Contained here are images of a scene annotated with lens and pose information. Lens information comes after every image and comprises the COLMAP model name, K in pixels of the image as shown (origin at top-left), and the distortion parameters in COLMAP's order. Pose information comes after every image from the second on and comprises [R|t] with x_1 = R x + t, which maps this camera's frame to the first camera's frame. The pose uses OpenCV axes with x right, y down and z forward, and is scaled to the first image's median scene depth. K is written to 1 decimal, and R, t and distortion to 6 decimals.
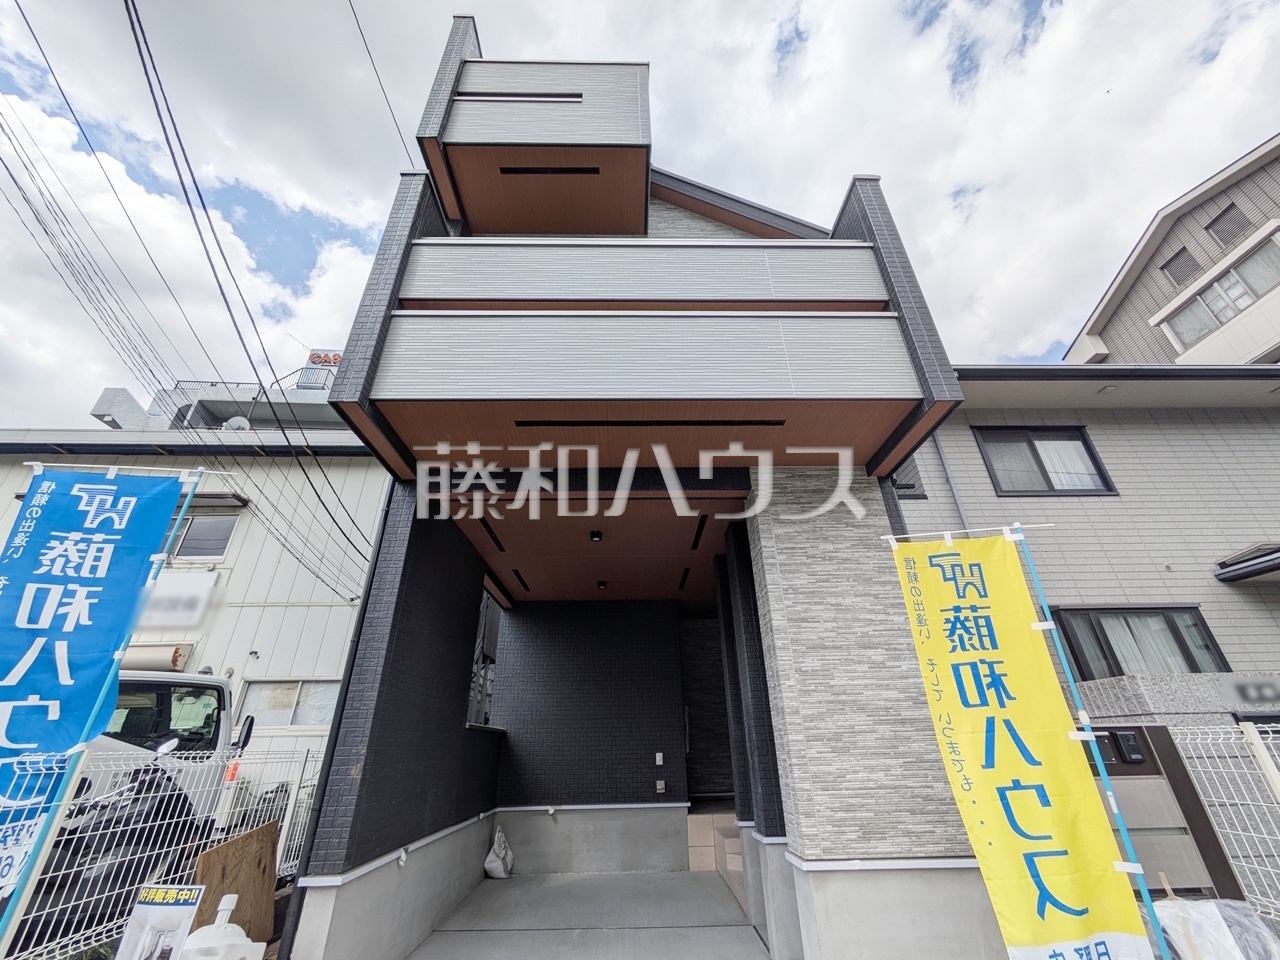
lens RADIAL K [[504.0, 0, 643.7], [0, 504.0, 479.3], [0, 0, 1]] dist [0.001491, 0.000585]
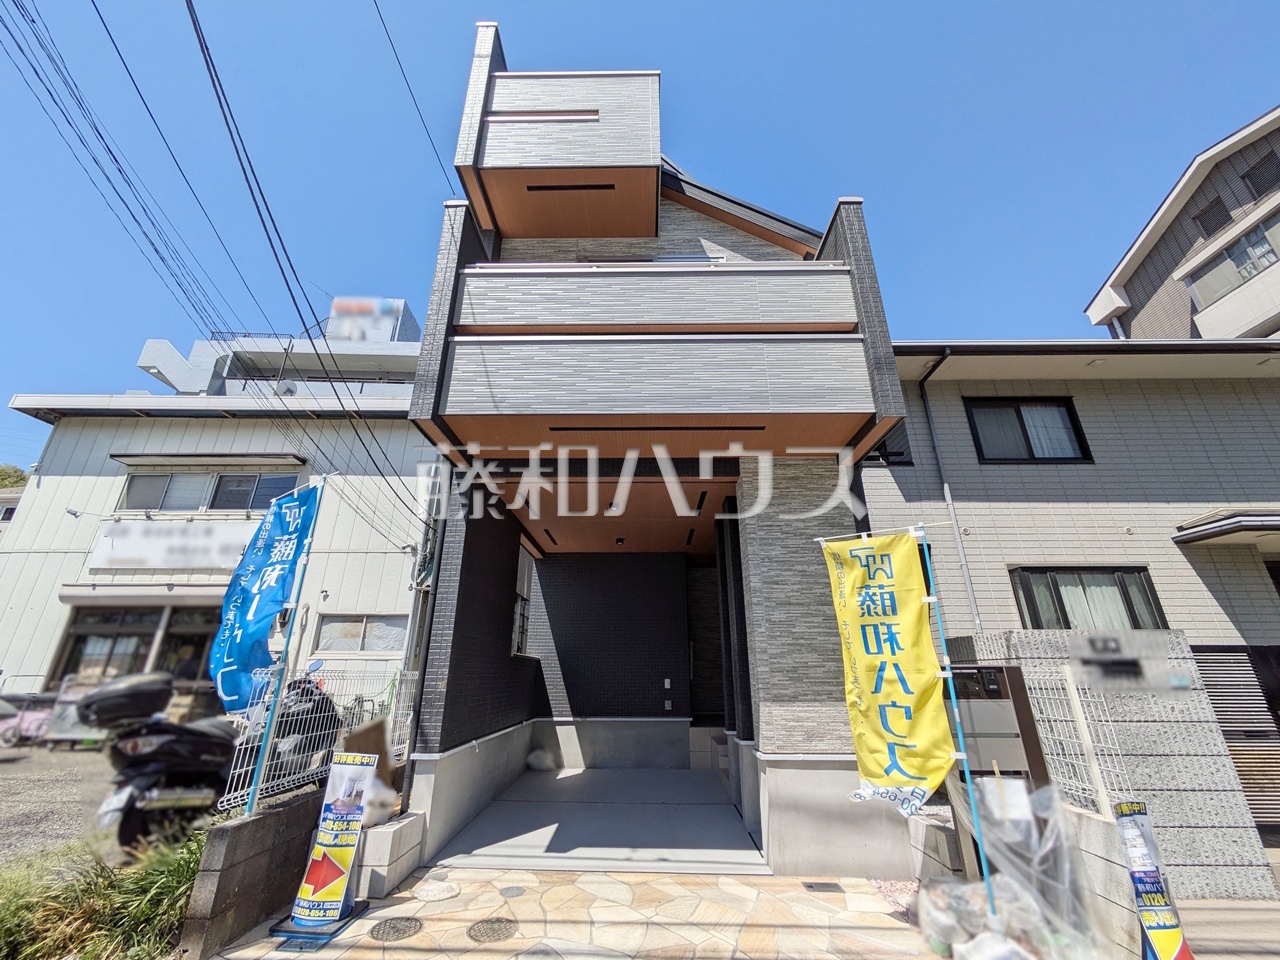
lens RADIAL K [[504.0, 0, 643.7], [0, 504.0, 479.3], [0, 0, 1]] dist [0.001491, 0.000585]
pose [[0.999336, 0.006816, -0.035780, 0.019716], [-0.002505, 0.992871, 0.119169, -0.098311], [0.036337, -0.119001, 0.992229, -0.185476]]
